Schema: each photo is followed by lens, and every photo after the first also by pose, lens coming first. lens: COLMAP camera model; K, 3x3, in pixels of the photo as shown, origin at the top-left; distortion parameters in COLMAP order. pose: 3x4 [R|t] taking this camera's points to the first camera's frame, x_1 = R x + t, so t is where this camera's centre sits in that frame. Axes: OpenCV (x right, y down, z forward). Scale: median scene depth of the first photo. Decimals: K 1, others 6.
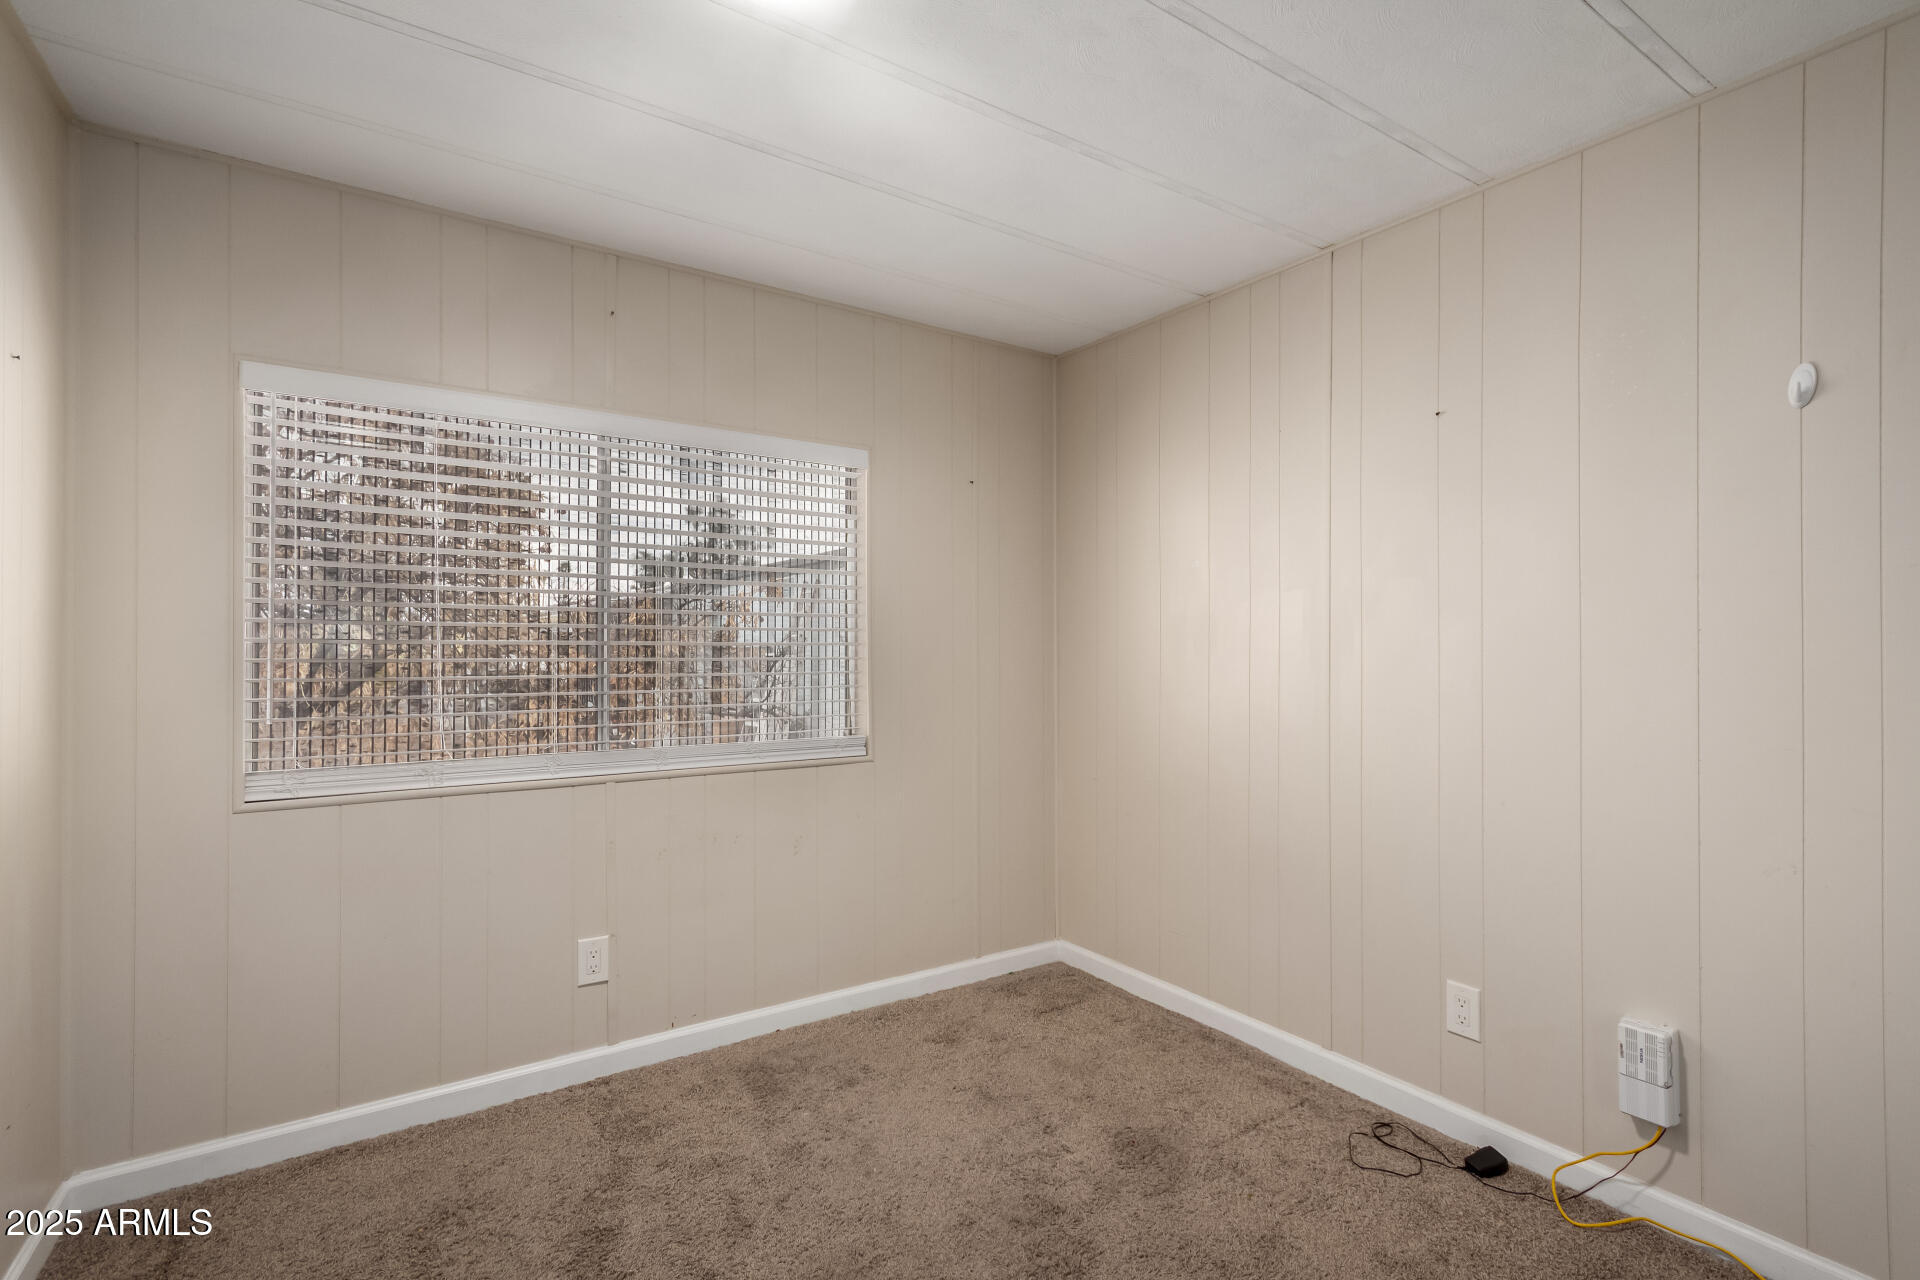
lens RADIAL K [[897.7, 0, 969.0], [0, 897.7, 637.3], [0, 0, 1]] dist [0.001626, -0.000067]
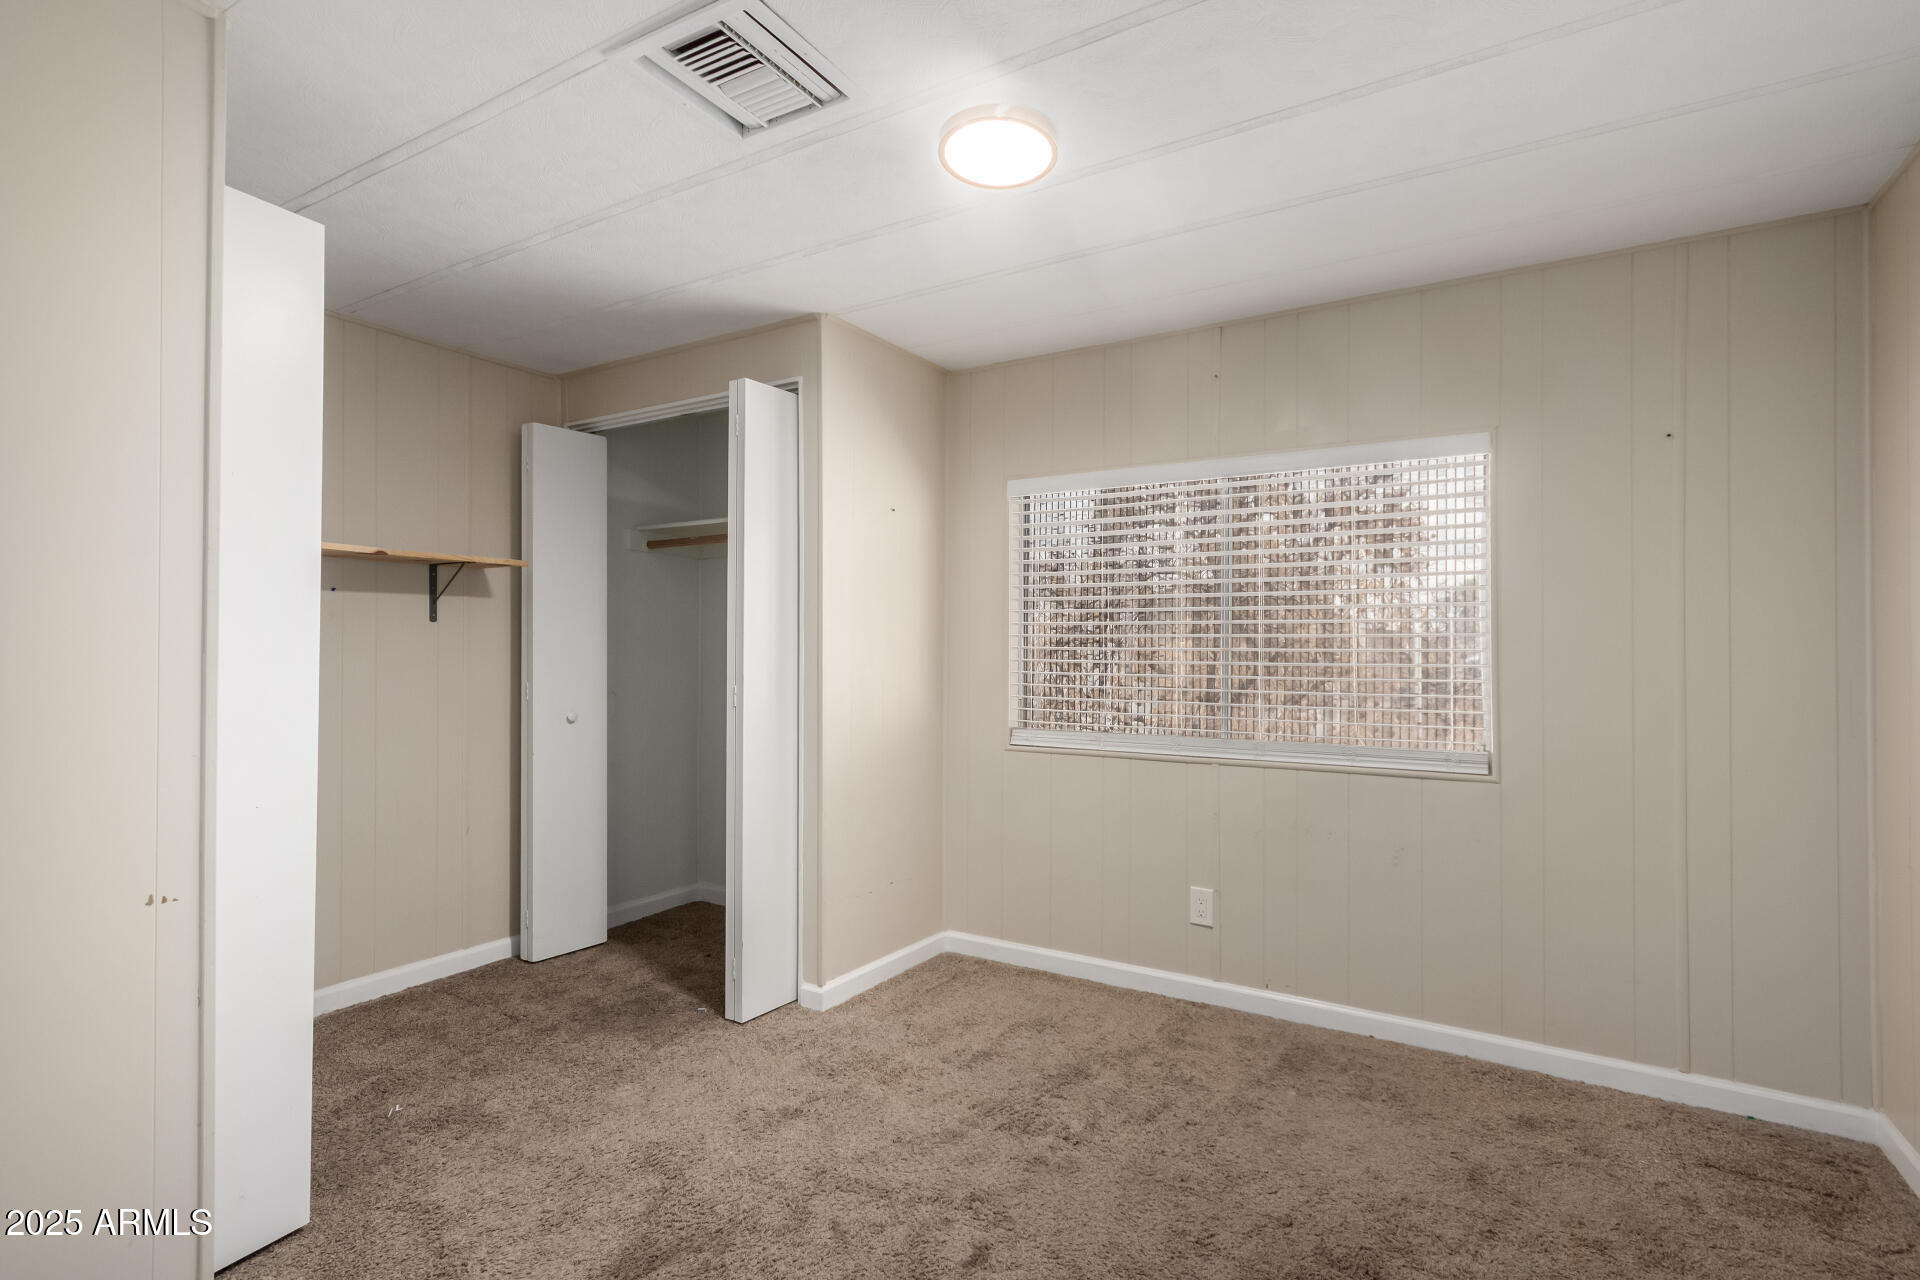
lens RADIAL K [[897.7, 0, 966.9], [0, 897.7, 647.1], [0, 0, 1]] dist [0.001626, -0.000067]
pose [[0.411376, -0.009795, -0.911413, 0.606658], [0.001815, 0.999949, -0.009927, 0.016324], [0.911464, 0.002429, 0.411373, 0.209069]]
